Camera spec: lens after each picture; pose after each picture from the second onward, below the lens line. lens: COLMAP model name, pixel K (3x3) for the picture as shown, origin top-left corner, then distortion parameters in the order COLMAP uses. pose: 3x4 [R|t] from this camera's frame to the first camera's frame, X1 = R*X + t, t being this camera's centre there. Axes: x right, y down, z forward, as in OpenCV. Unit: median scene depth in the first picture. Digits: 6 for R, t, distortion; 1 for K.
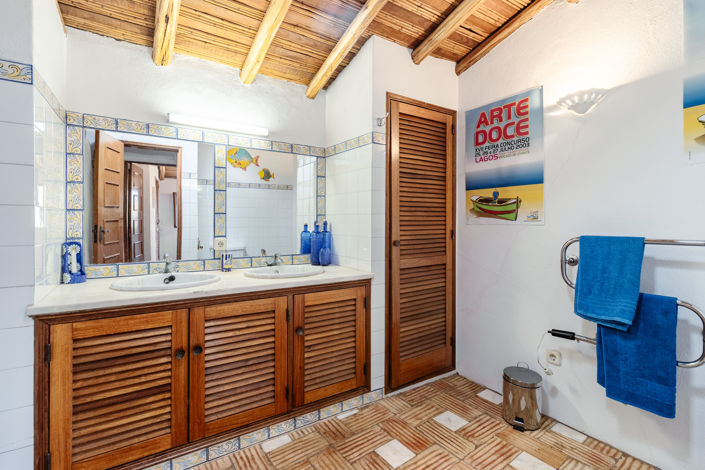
lens RADIAL K [[326.4, 0, 351.6], [0, 326.4, 222.5], [0, 0, 1]] dist [-0.000373, -0.000014]
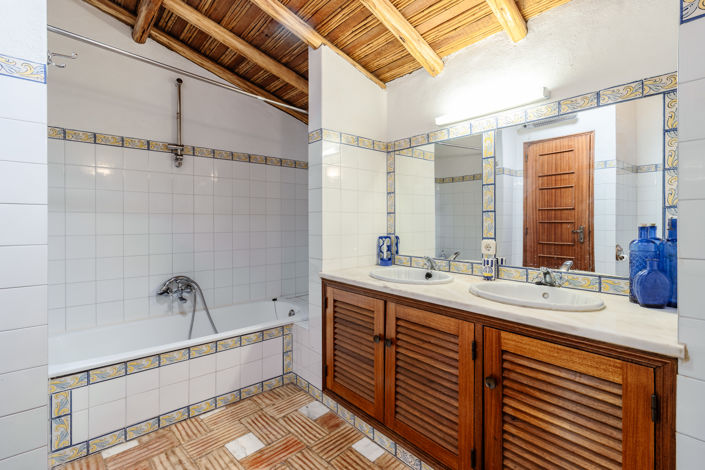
lens RADIAL K [[326.4, 0, 351.6], [0, 326.4, 222.5], [0, 0, 1]] dist [-0.000373, -0.000014]
pose [[0.124295, -0.005705, -0.992229, 0.480284], [-0.001227, 0.999982, -0.005903, 0.008248], [0.992245, 0.001951, 0.124286, 0.641292]]
